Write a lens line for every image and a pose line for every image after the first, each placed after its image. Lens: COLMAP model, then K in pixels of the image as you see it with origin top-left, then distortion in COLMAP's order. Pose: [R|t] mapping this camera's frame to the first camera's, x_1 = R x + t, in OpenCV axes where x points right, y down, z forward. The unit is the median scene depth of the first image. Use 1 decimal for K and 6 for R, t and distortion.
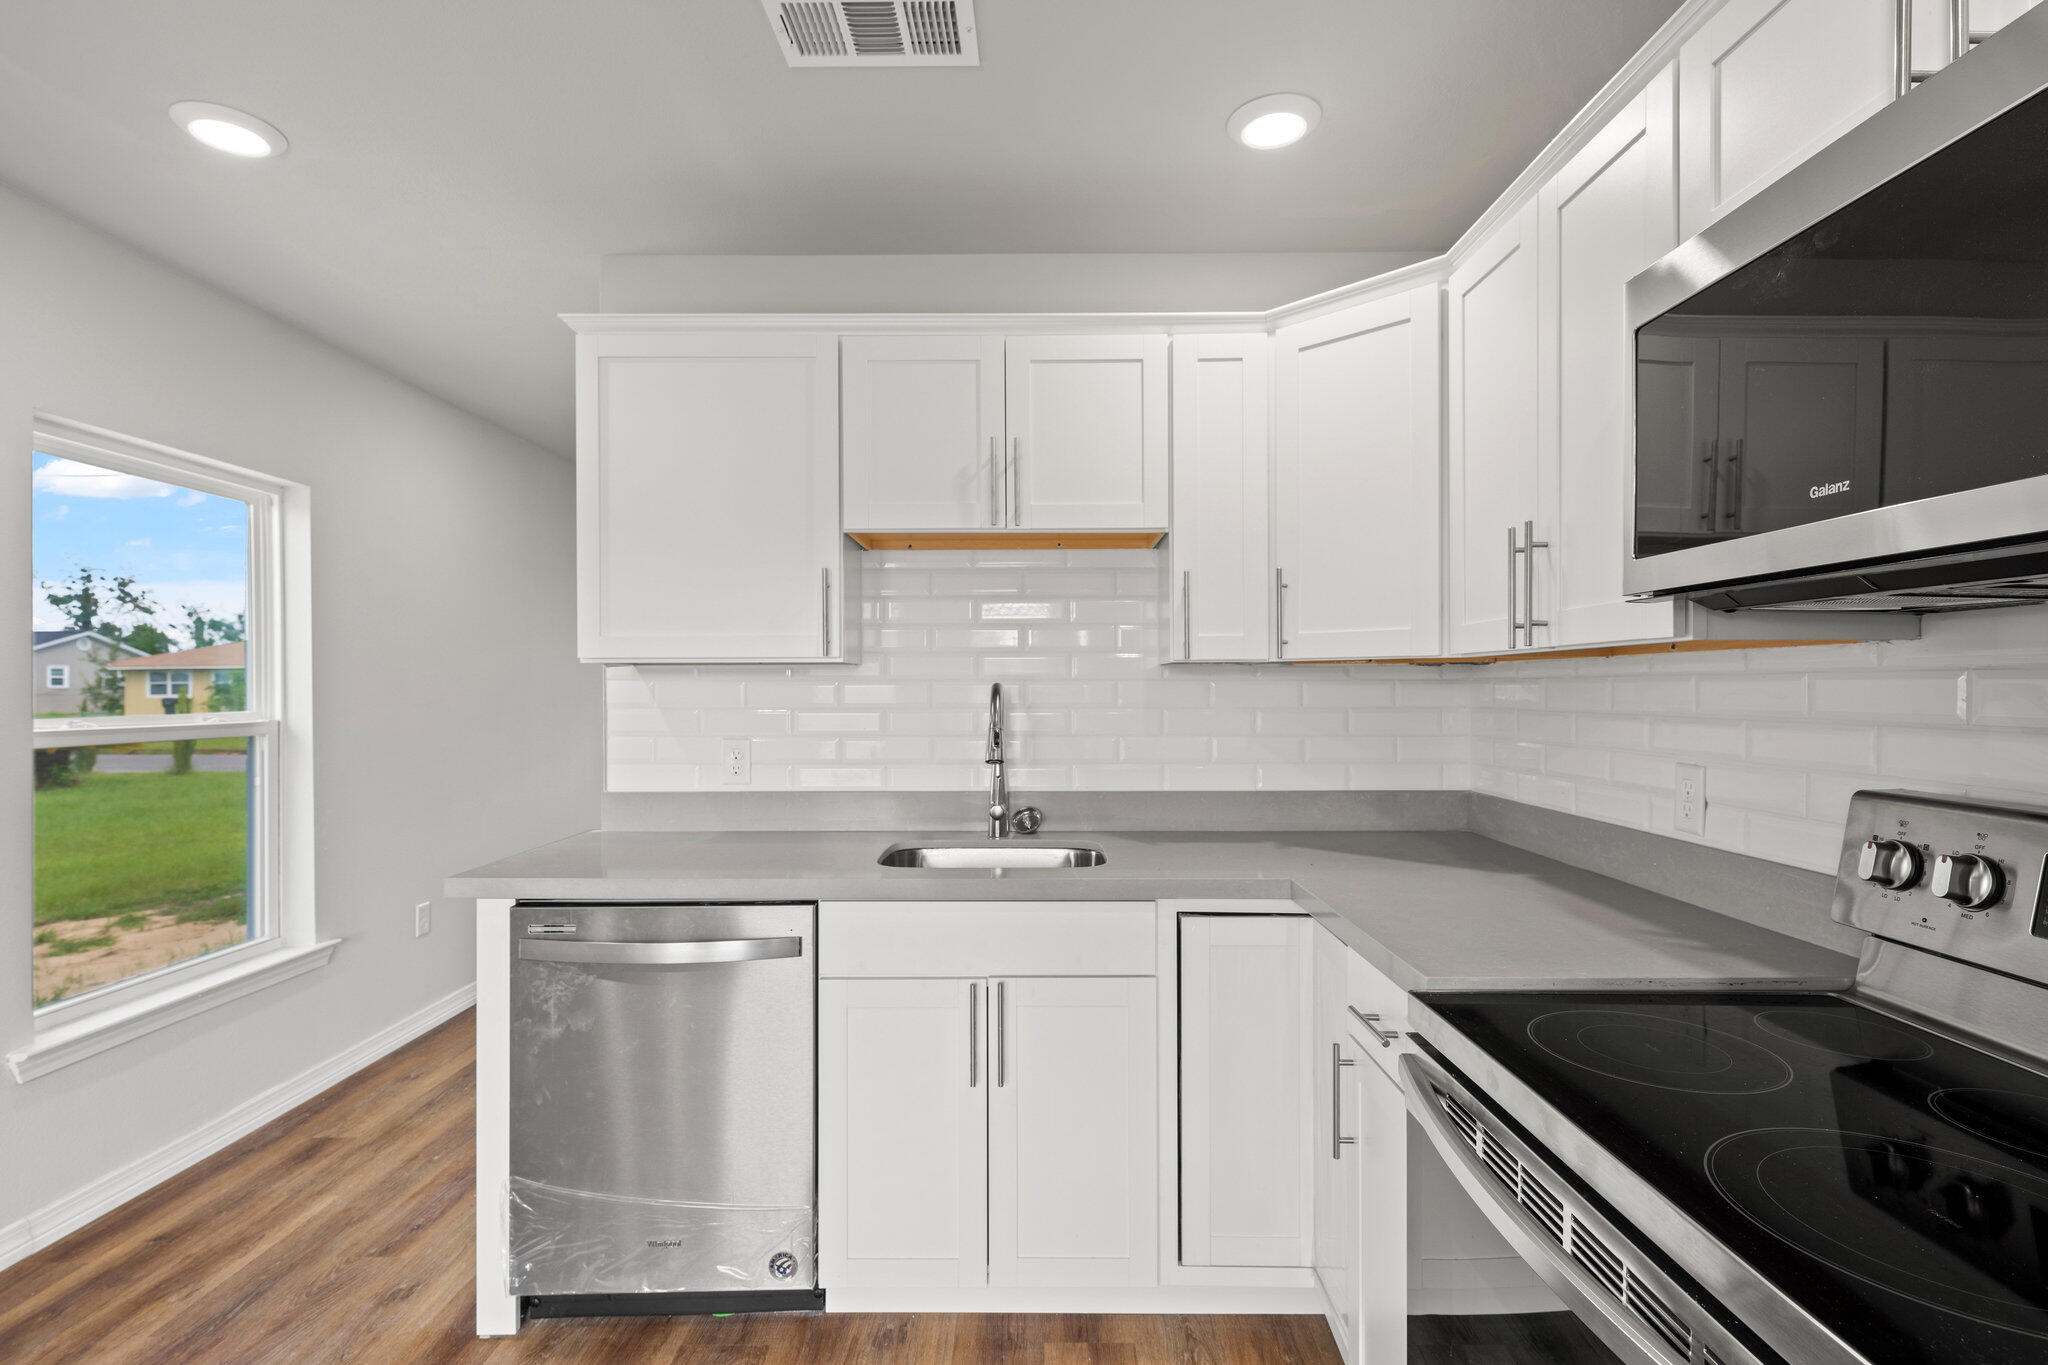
lens RADIAL K [[949.6, 0, 1024.3], [0, 949.6, 692.0], [0, 0, 1]] dist [0.028619, 0.000366]
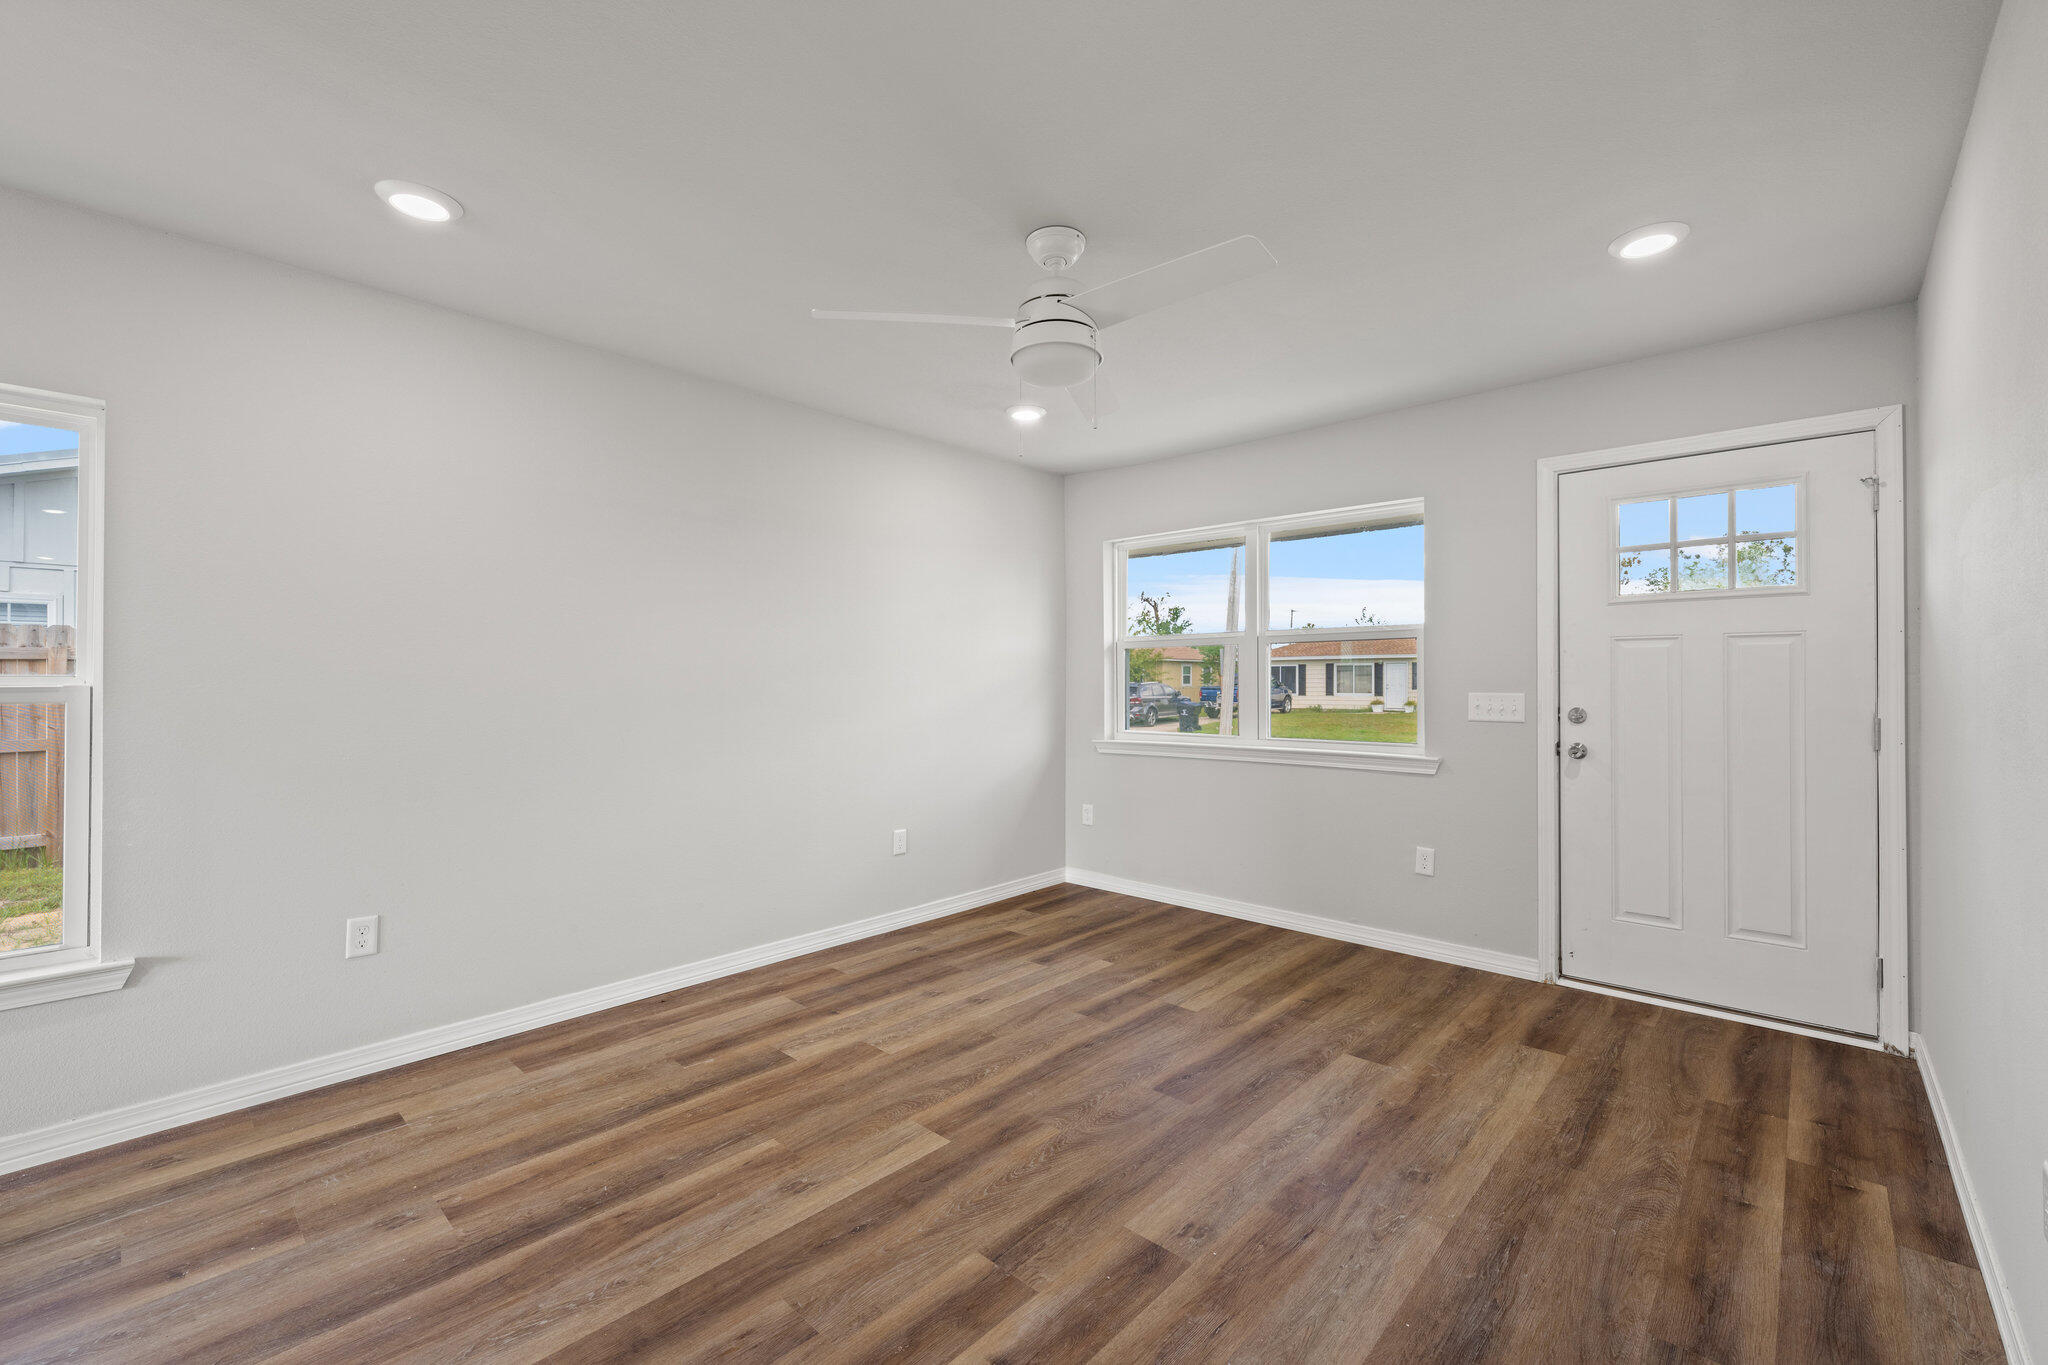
lens RADIAL K [[851.6, 0, 1043.3], [0, 851.6, 679.3], [0, 0, 1]] dist [0.000098, 0.000125]
pose [[0.749210, 0.000717, -0.662332, 0.390581], [-0.004427, 0.999982, -0.003925, 0.026523], [0.662317, 0.005873, 0.749200, 1.169103]]
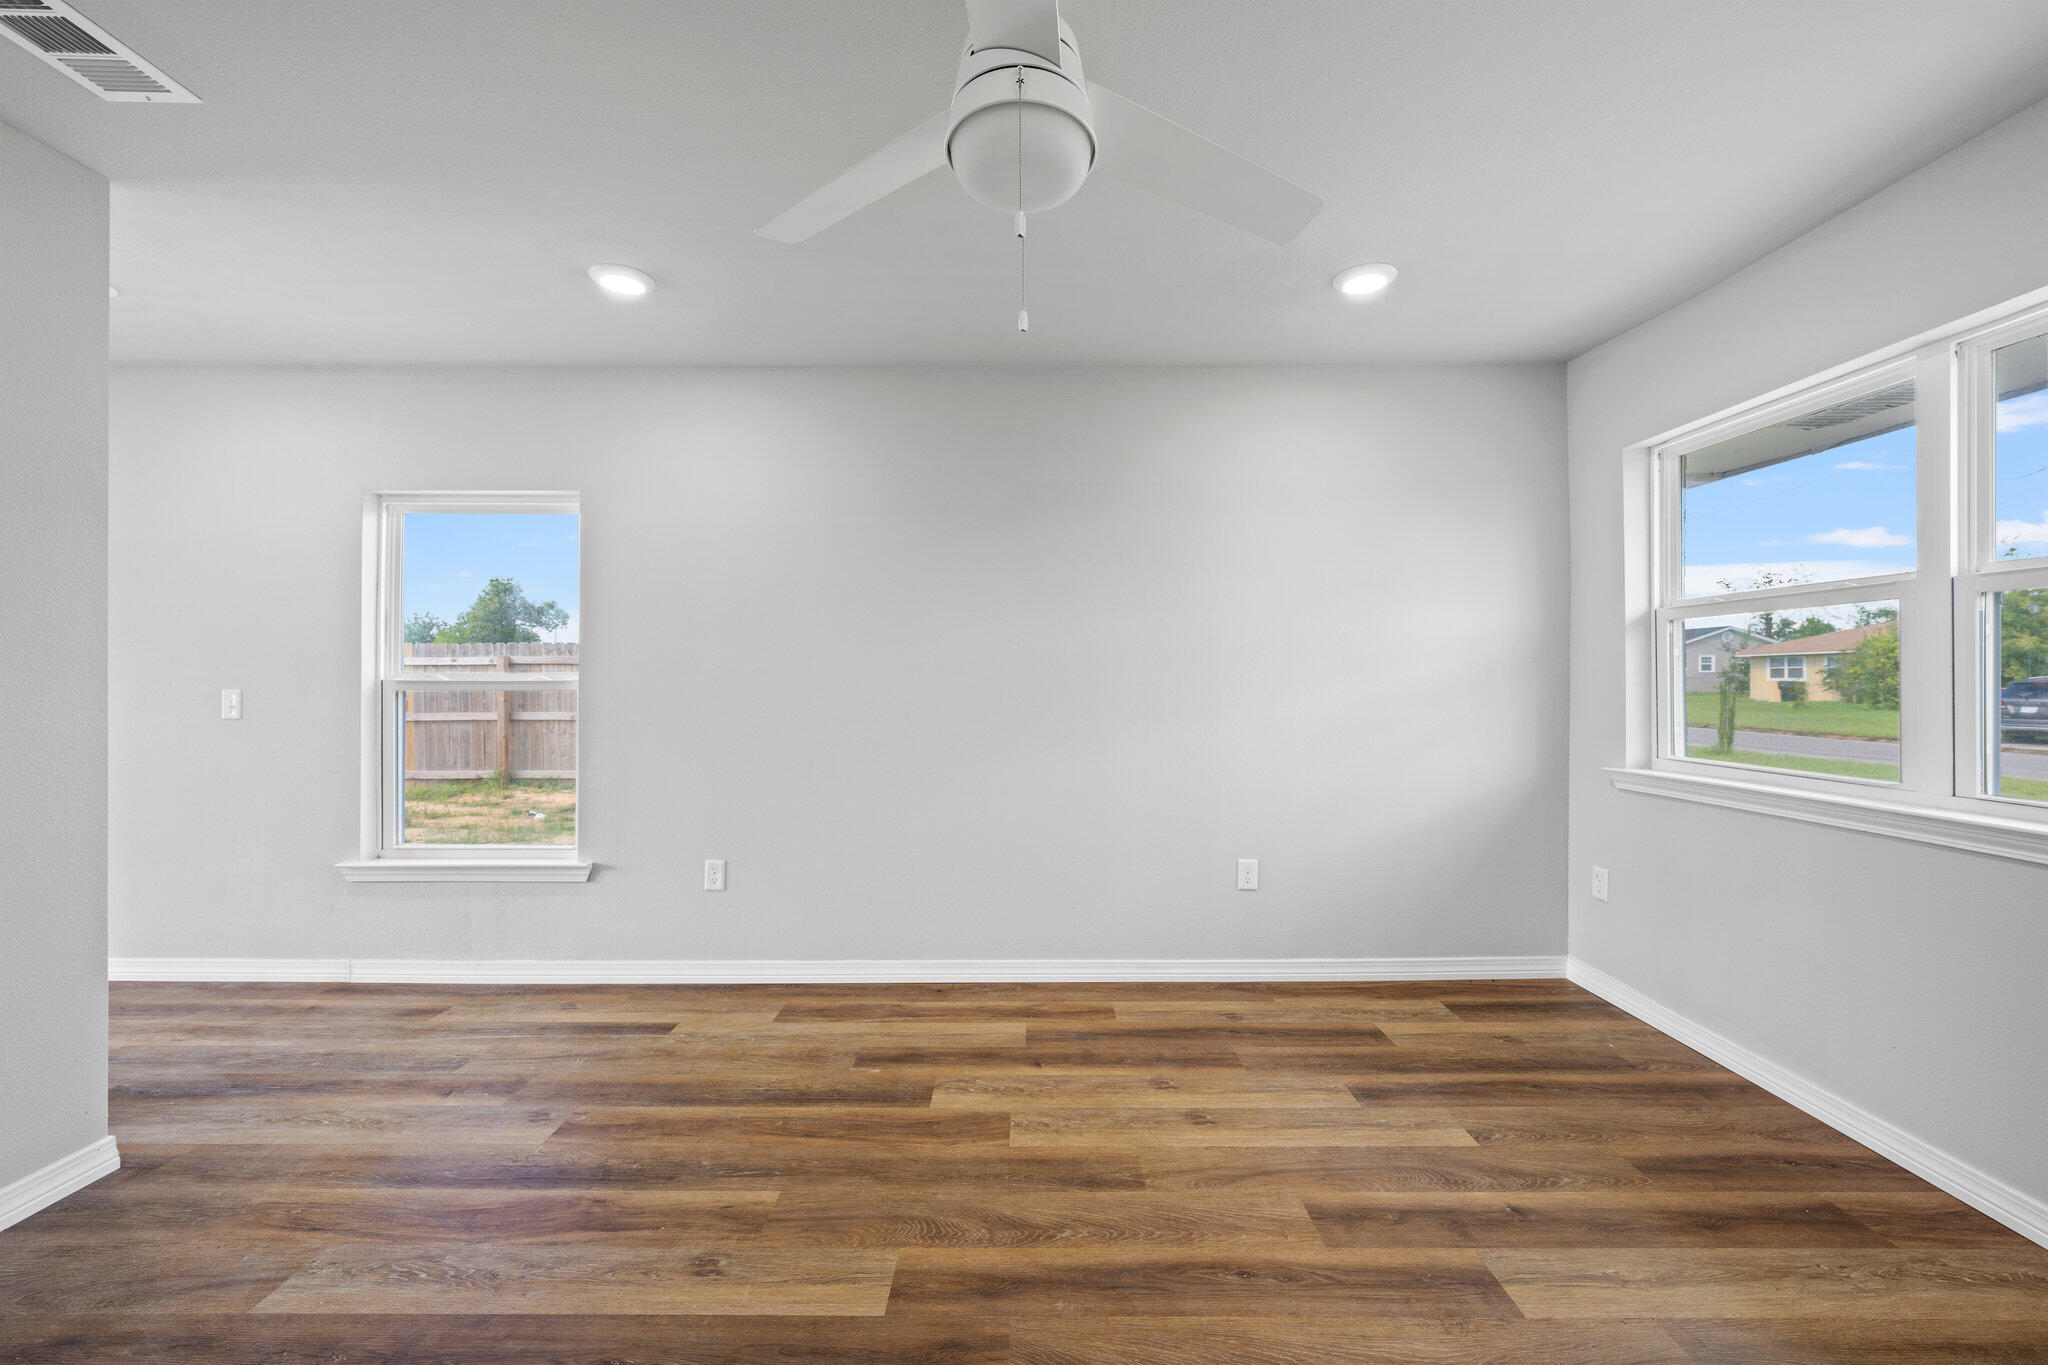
lens RADIAL K [[790.9, 0, 1034.7], [0, 790.9, 678.2], [0, 0, 1]] dist [-0.003072, 0.001053]
pose [[0.006361, 0.003787, -0.999973, 0.322405], [-0.002634, 0.999989, 0.003771, 0.025933], [0.999976, 0.002610, 0.006371, 1.862728]]
